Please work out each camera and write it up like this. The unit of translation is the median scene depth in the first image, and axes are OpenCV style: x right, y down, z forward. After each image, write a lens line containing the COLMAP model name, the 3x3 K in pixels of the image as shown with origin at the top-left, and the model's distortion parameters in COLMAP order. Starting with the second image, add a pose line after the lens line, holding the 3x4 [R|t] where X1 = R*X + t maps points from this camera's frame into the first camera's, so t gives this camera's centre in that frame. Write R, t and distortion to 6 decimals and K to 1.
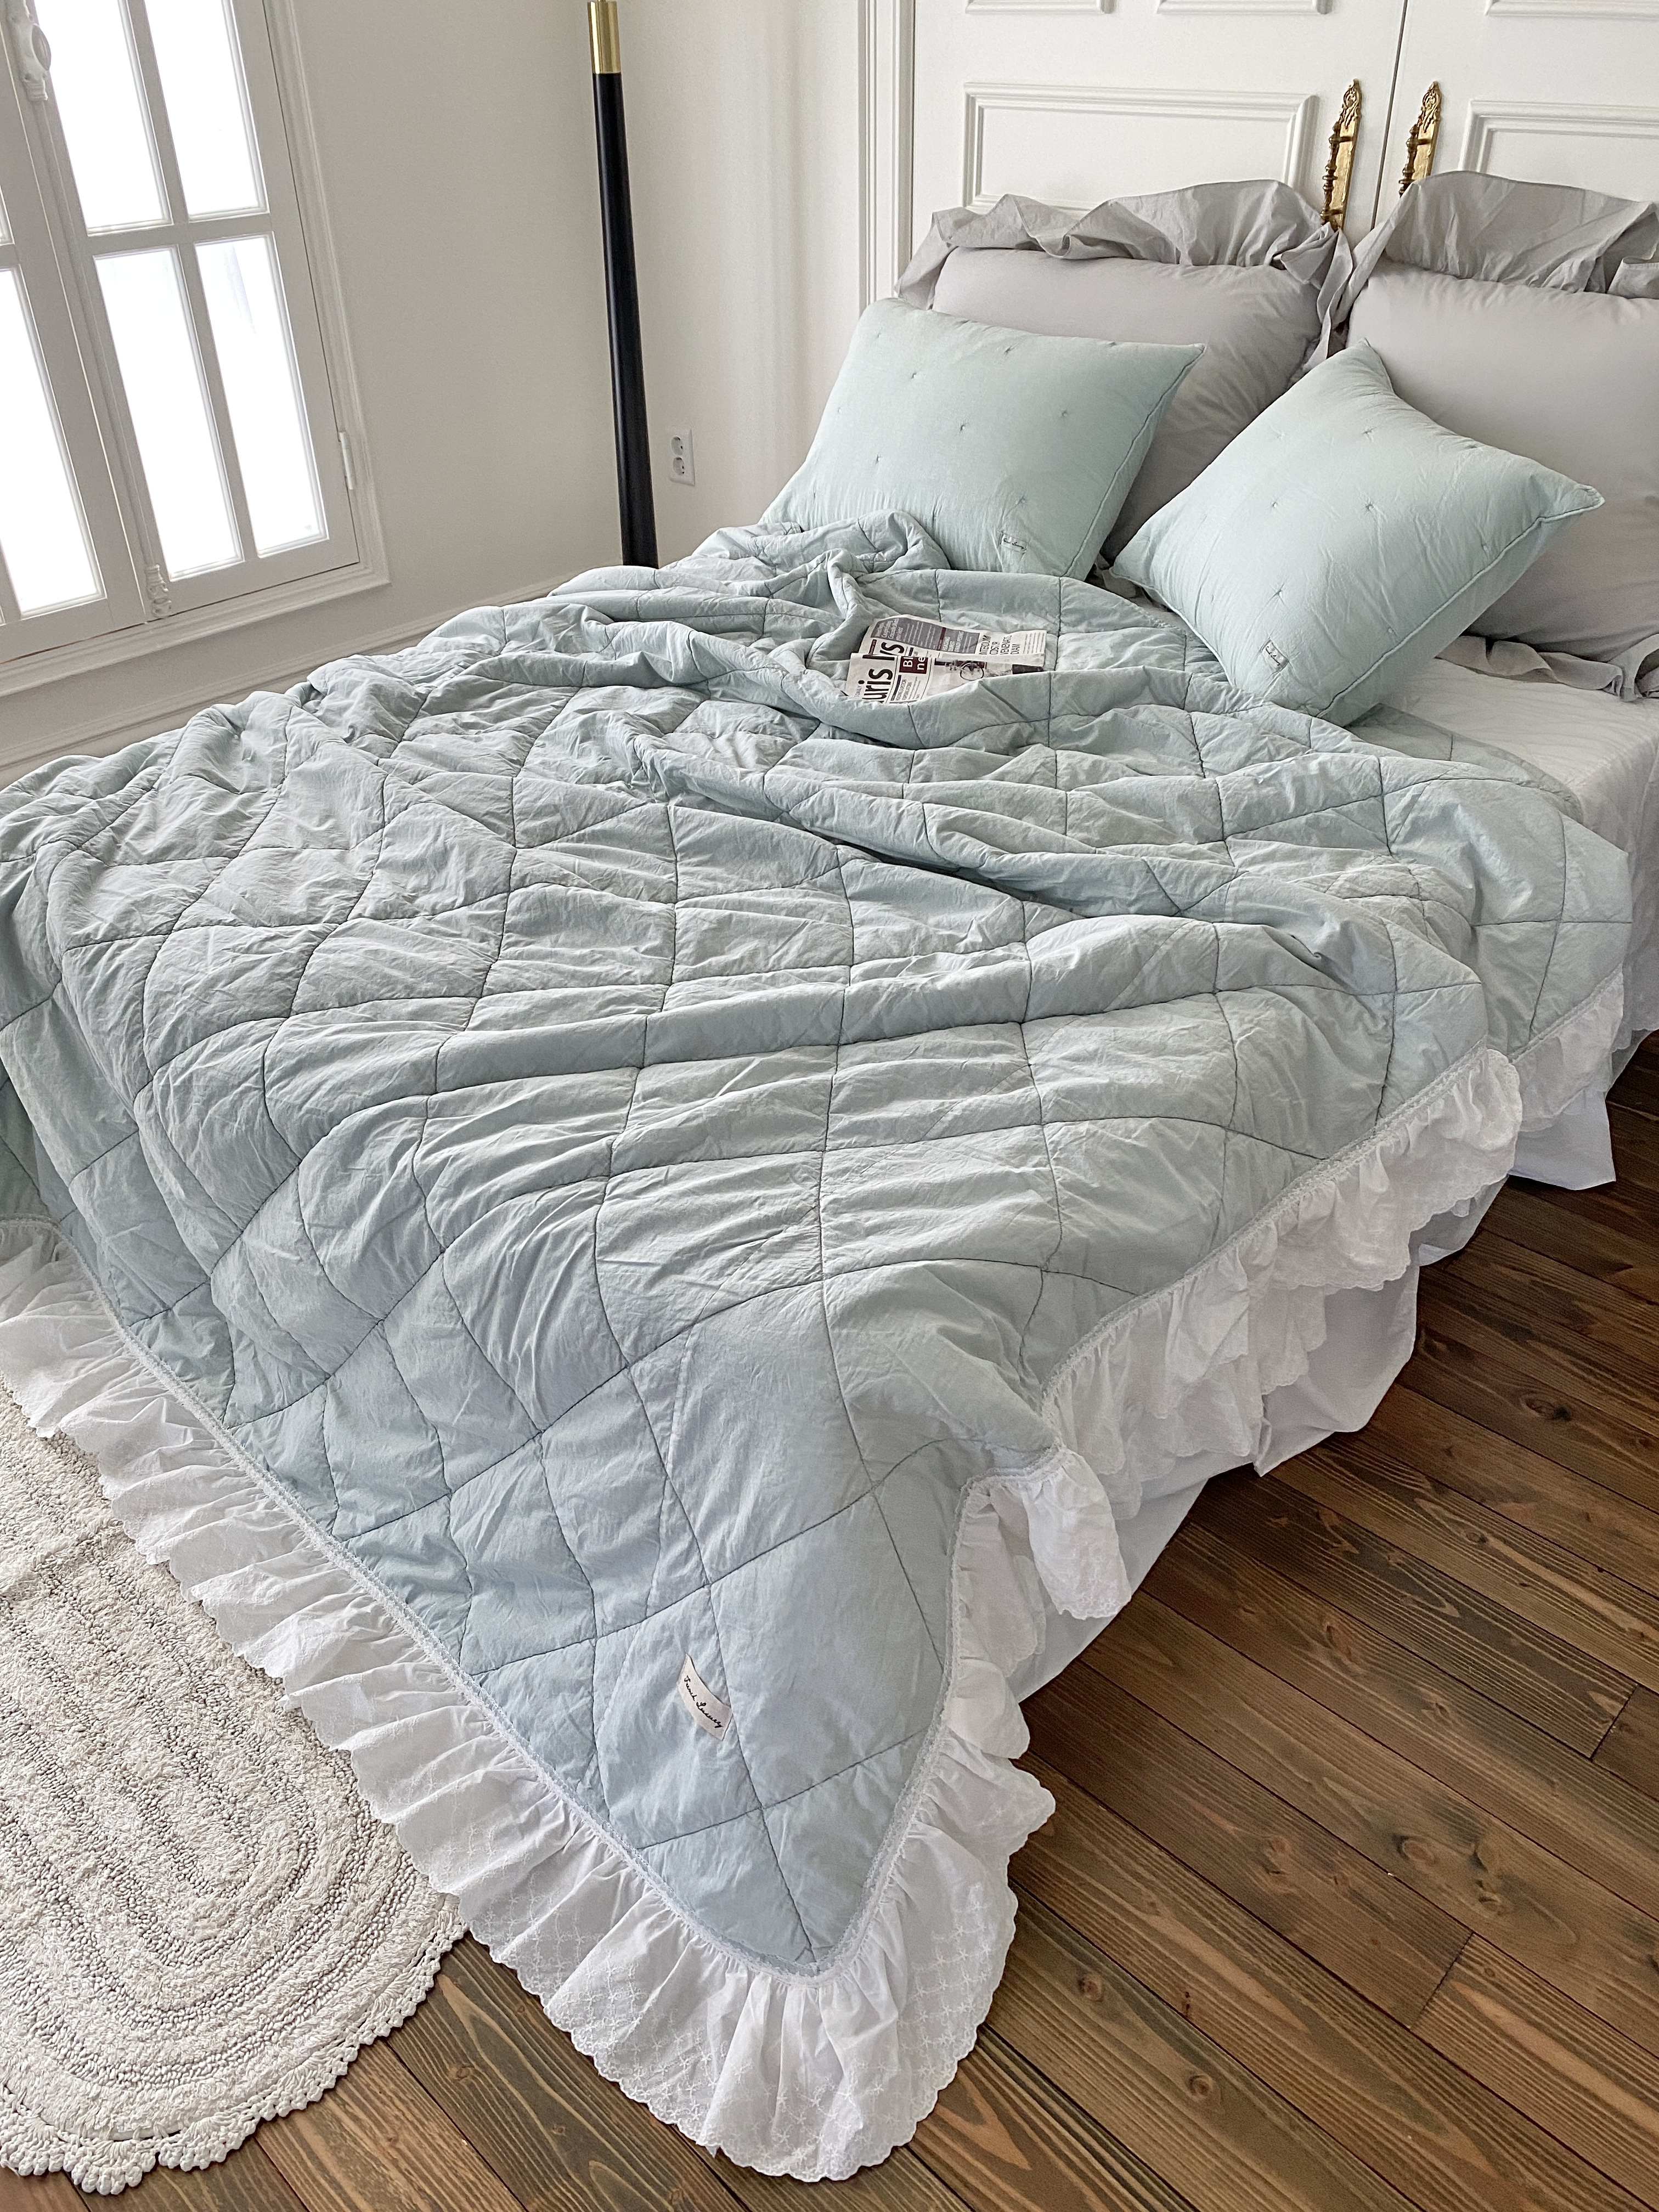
lens RADIAL K [[1694.2, 0, 811.5], [0, 1694.2, 1117.7], [0, 0, 1]] dist [0.027575, -0.031229]
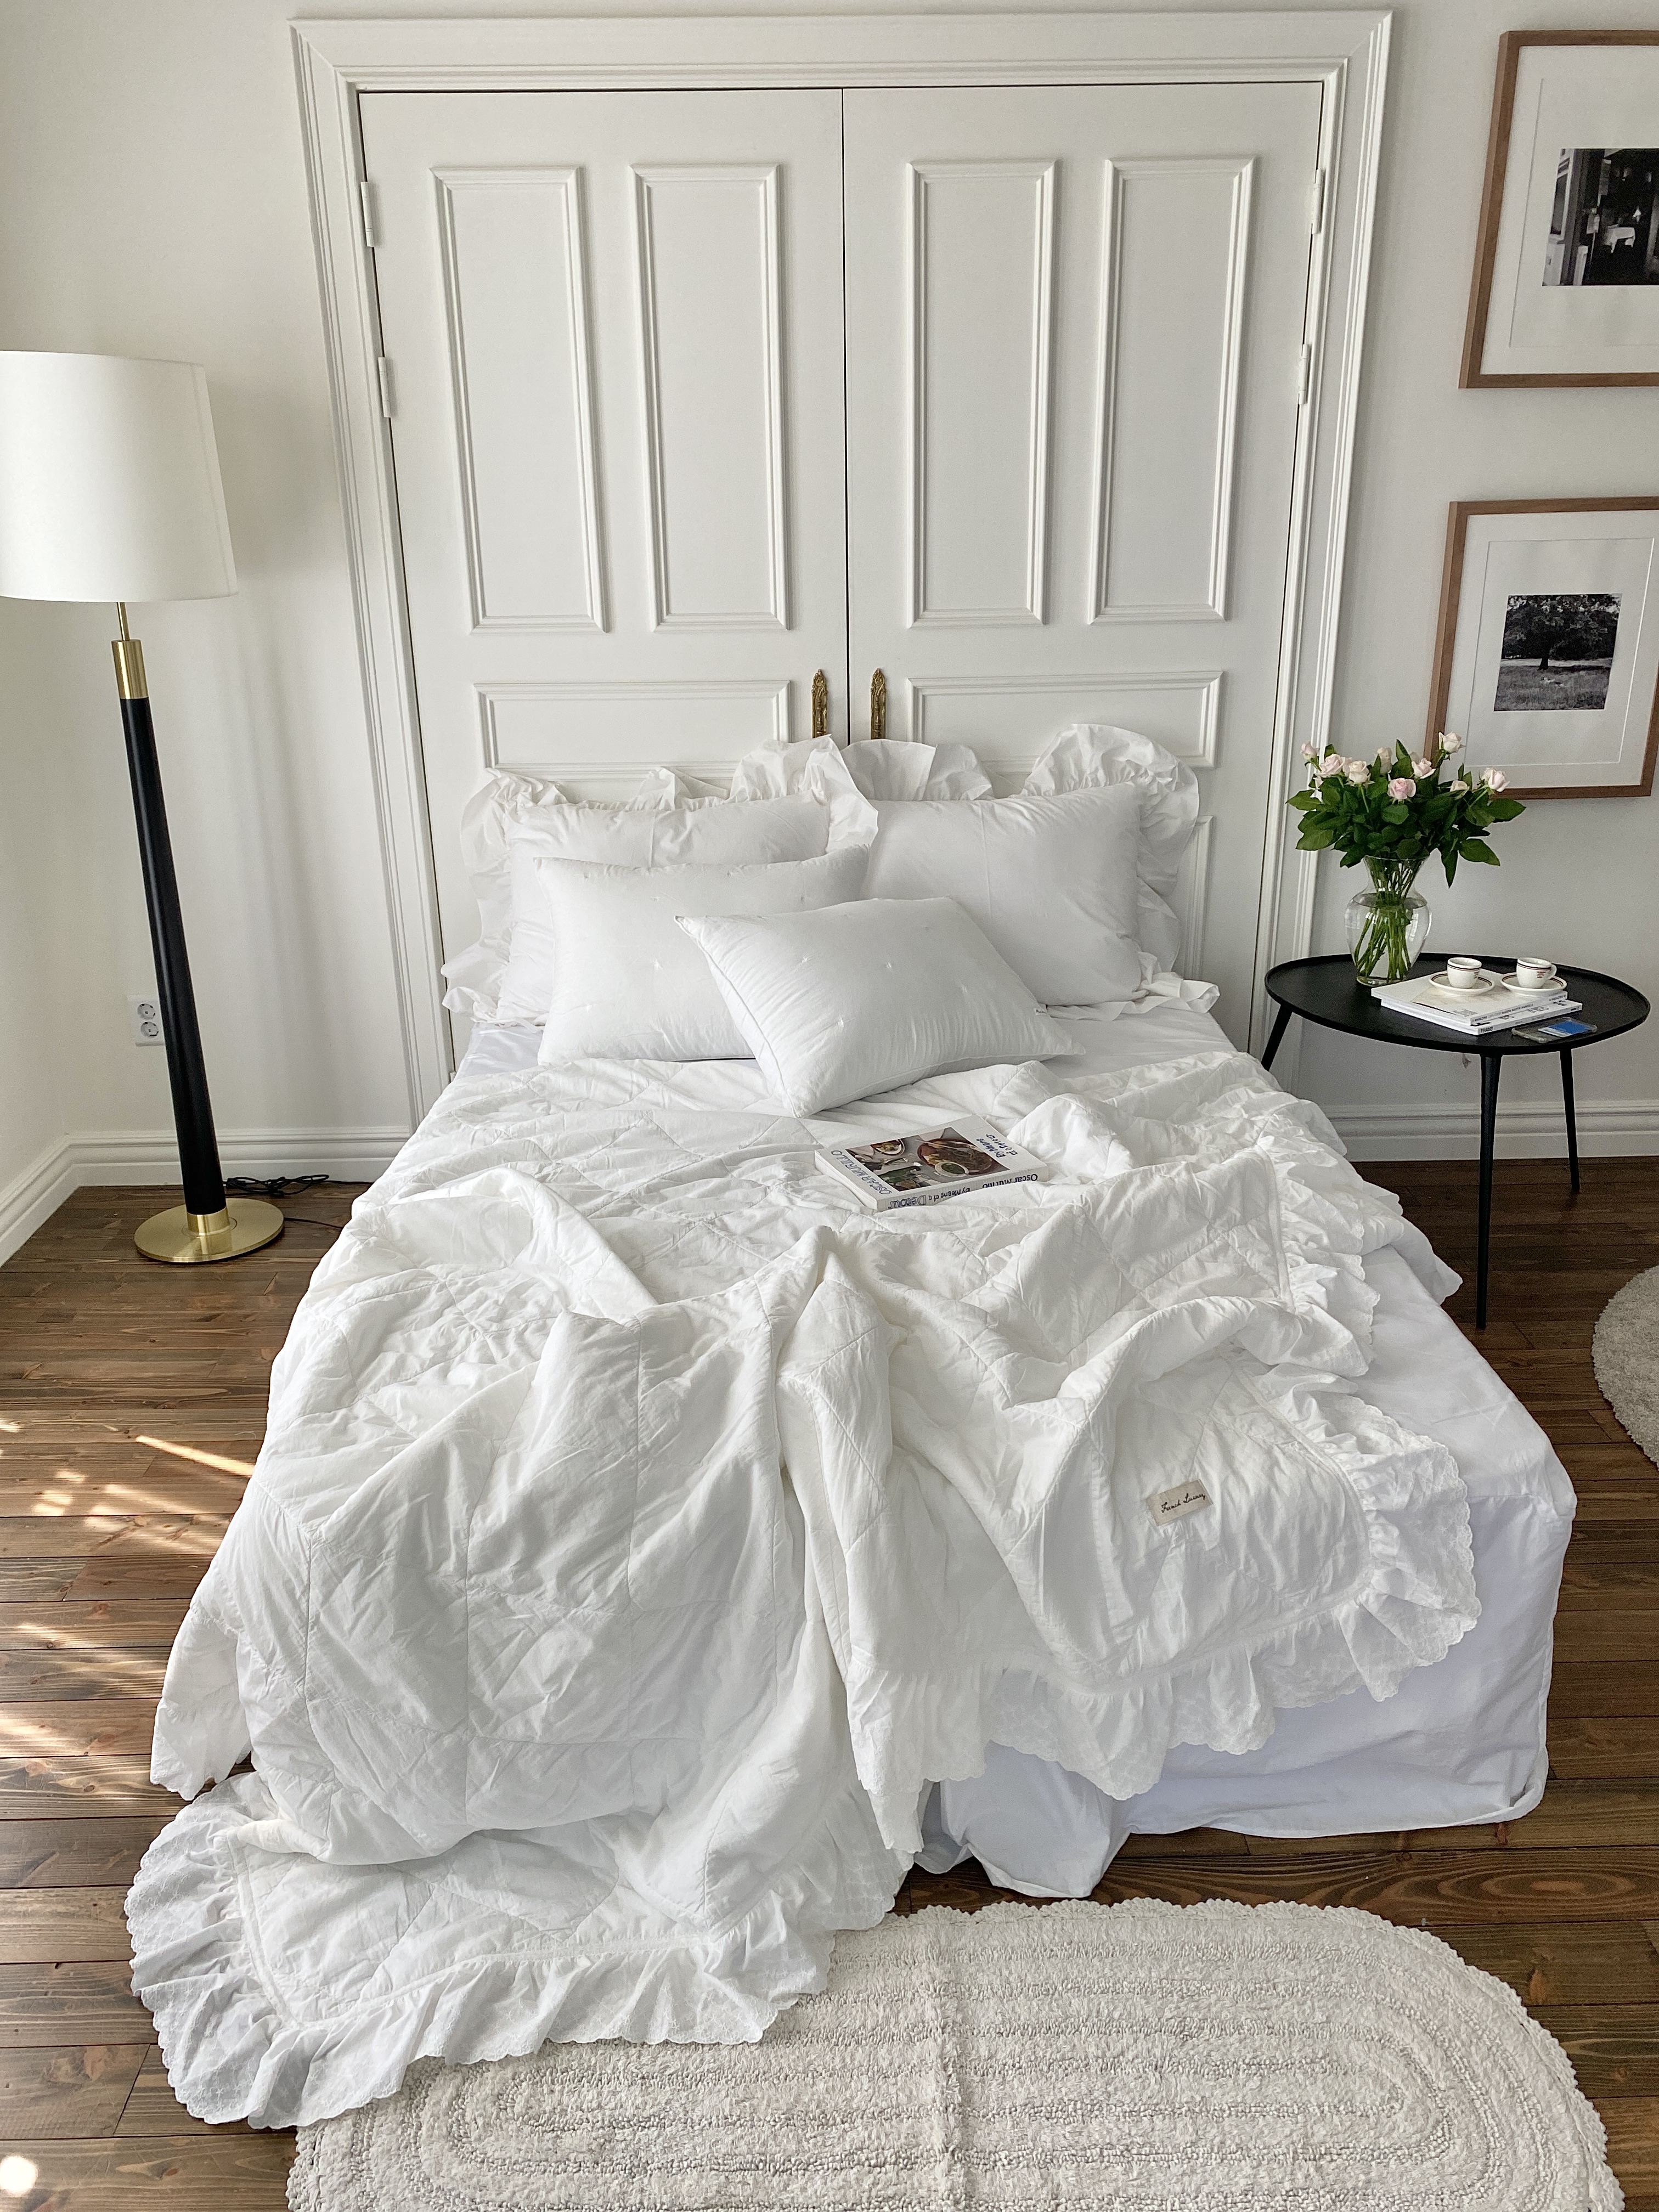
lens RADIAL K [[1694.2, 0, 820.6], [0, 1694.2, 1087.8], [0, 0, 1]] dist [0.027575, -0.031229]
pose [[0.713682, -0.227779, 0.662401, -1.121197], [0.395738, 0.911387, -0.112978, -0.197676], [-0.577970, 0.342768, 0.740581, 0.094158]]
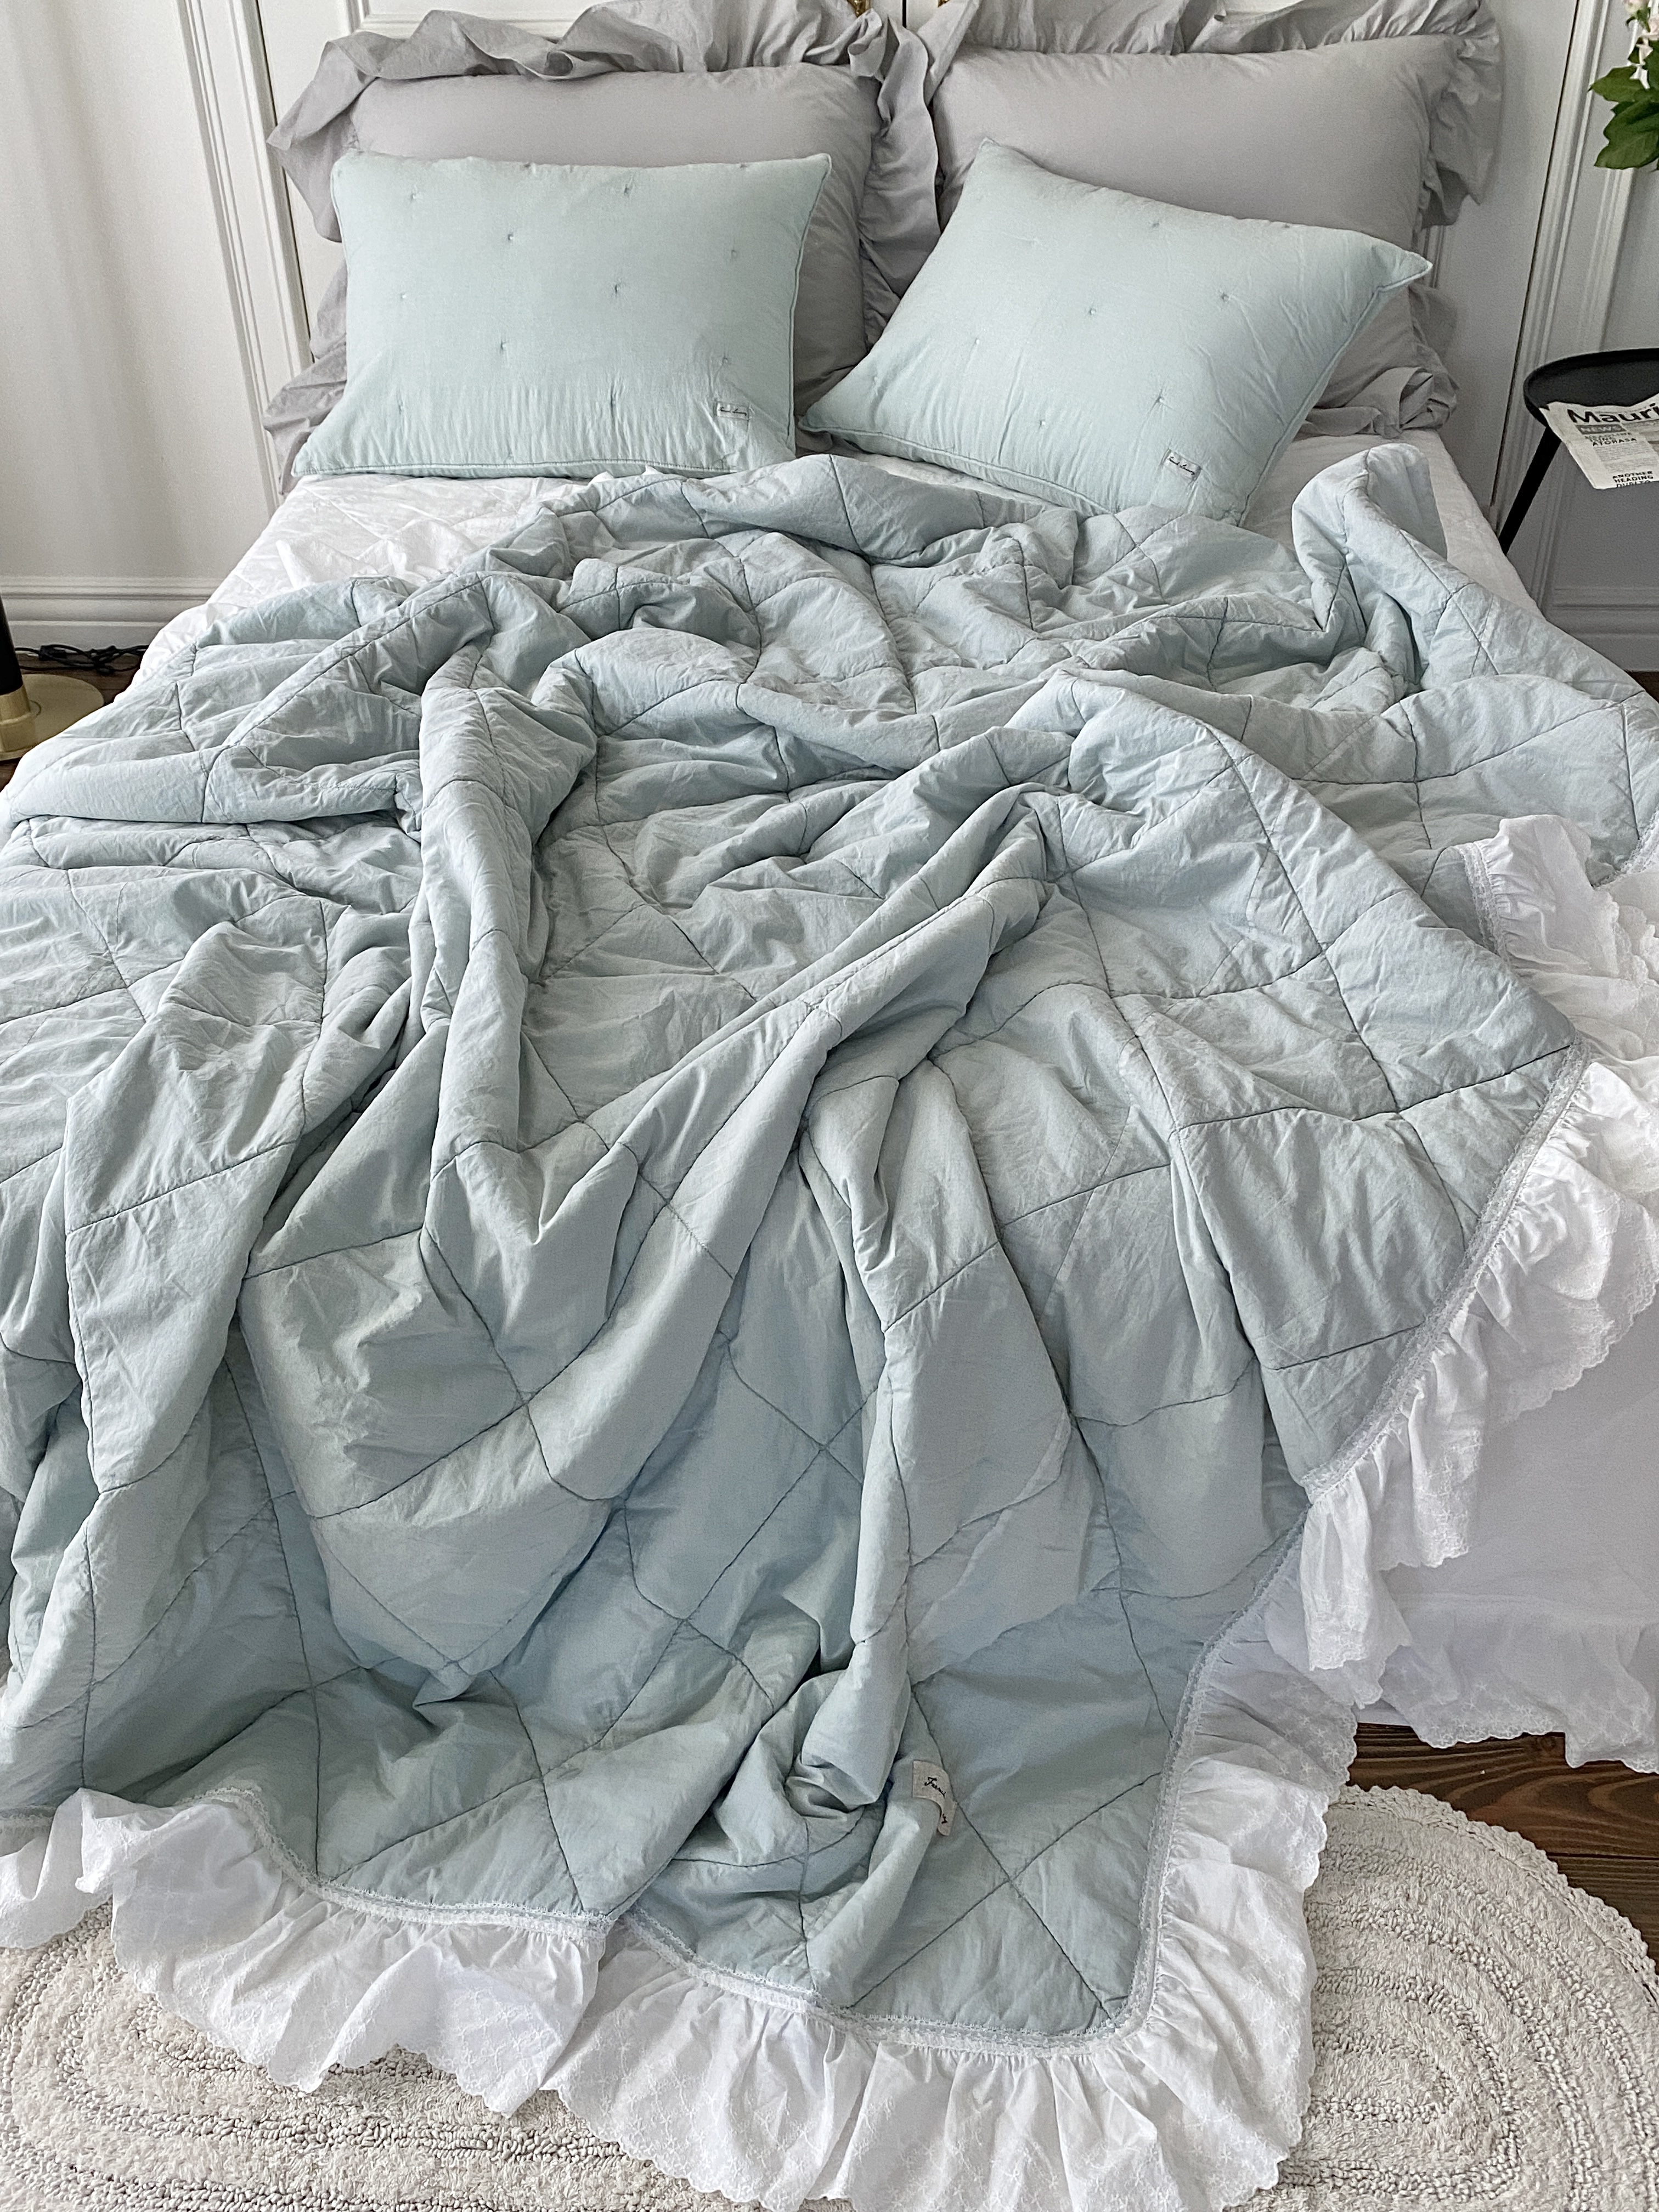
lens RADIAL K [[2002.9, 0, 851.3], [0, 2002.9, 1133.6], [0, 0, 1]] dist [-0.019859, 0.000000]
pose [[0.769874, -0.372494, 0.518210, -0.764492], [0.362432, 0.923535, 0.125400, -0.178957], [-0.525296, 0.091274, 0.846010, 0.272761]]
